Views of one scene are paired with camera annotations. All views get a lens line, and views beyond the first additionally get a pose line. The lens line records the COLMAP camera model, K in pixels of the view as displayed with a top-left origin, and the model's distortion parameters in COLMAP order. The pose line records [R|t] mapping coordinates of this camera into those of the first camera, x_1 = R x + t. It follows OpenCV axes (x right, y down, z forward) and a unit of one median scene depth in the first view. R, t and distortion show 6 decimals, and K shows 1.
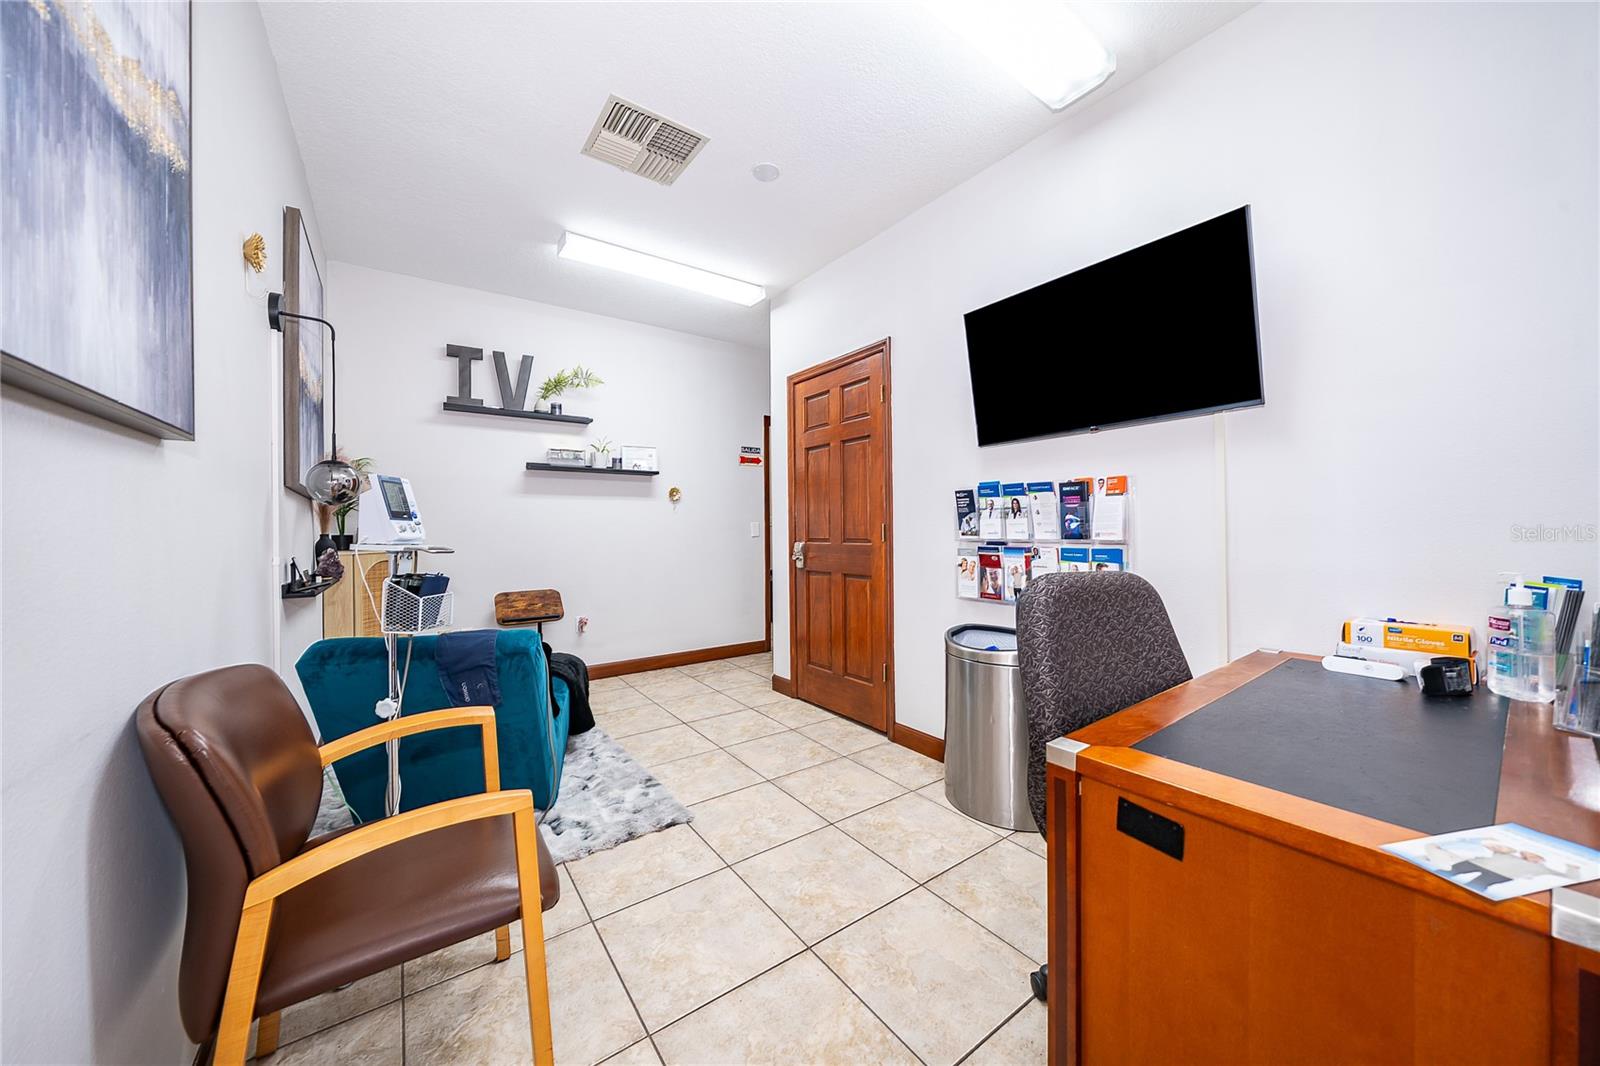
lens RADIAL K [[550.4, 0, 799.0], [0, 550.4, 531.7], [0, 0, 1]] dist [-0.010205, -0.000073]
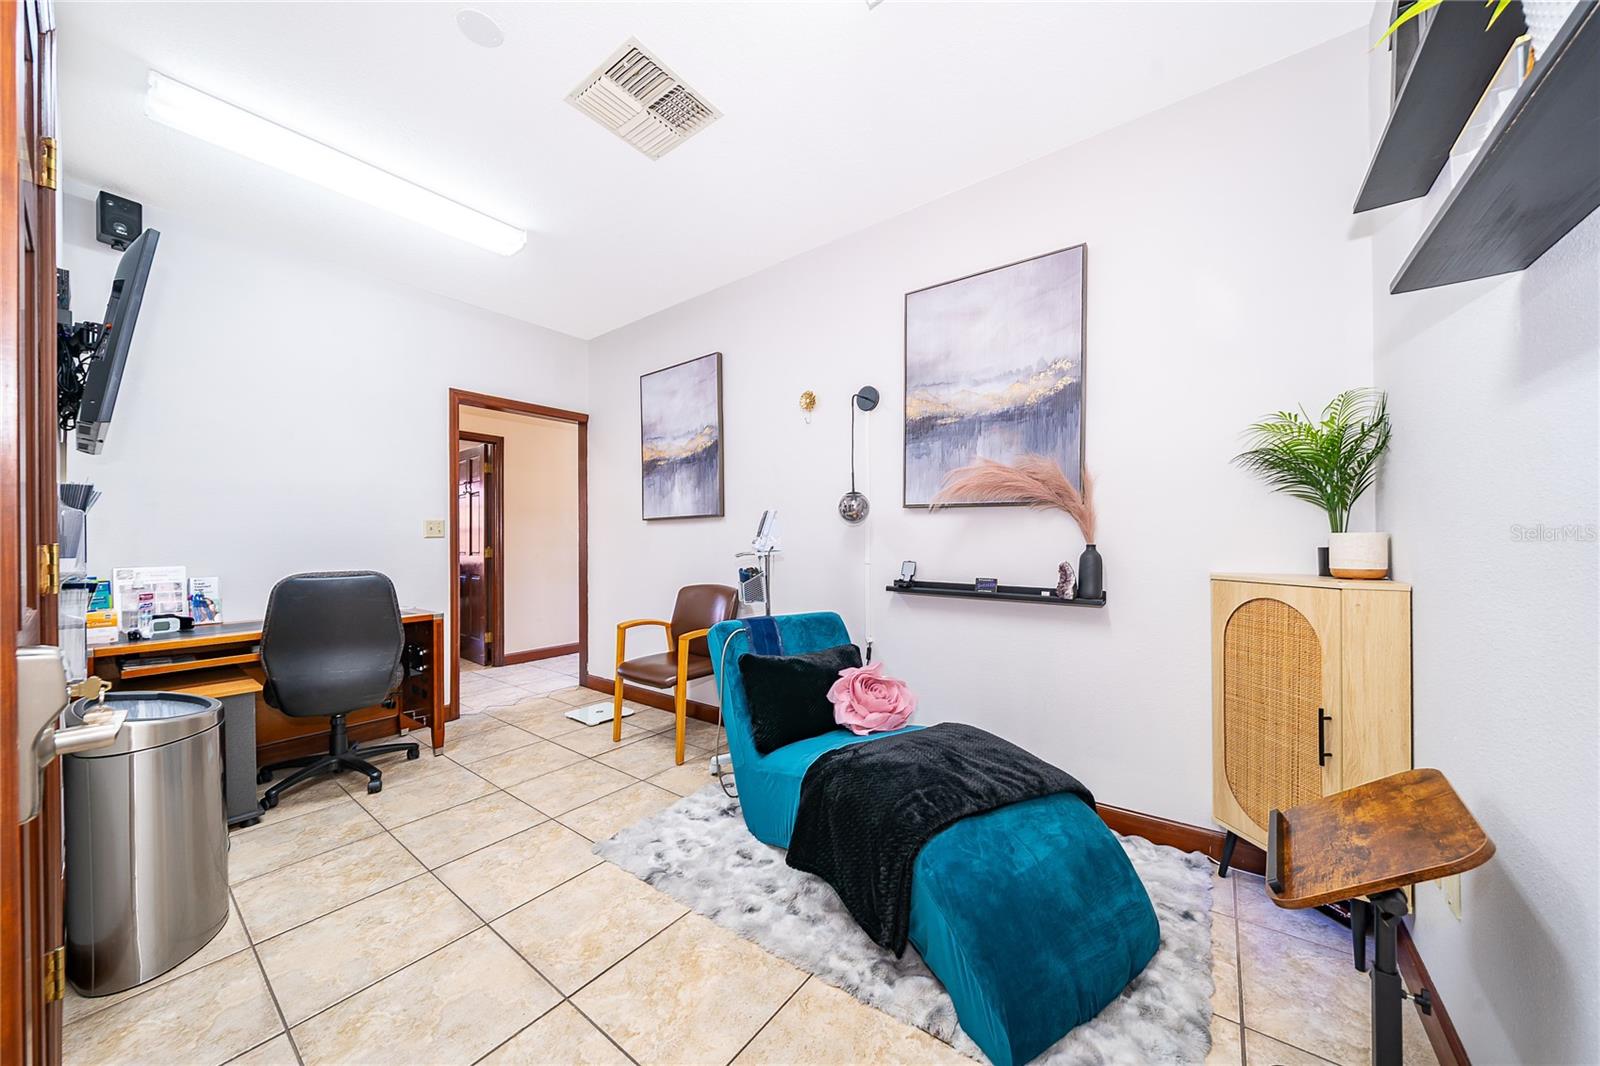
lens RADIAL K [[550.4, 0, 798.9], [0, 550.4, 534.9], [0, 0, 1]] dist [-0.010205, -0.000073]
pose [[-0.958643, 0.017042, -0.284100, -0.286015], [0.018000, 0.999838, -0.000764, -0.013751], [0.284041, -0.005846, -0.958794, 2.093439]]
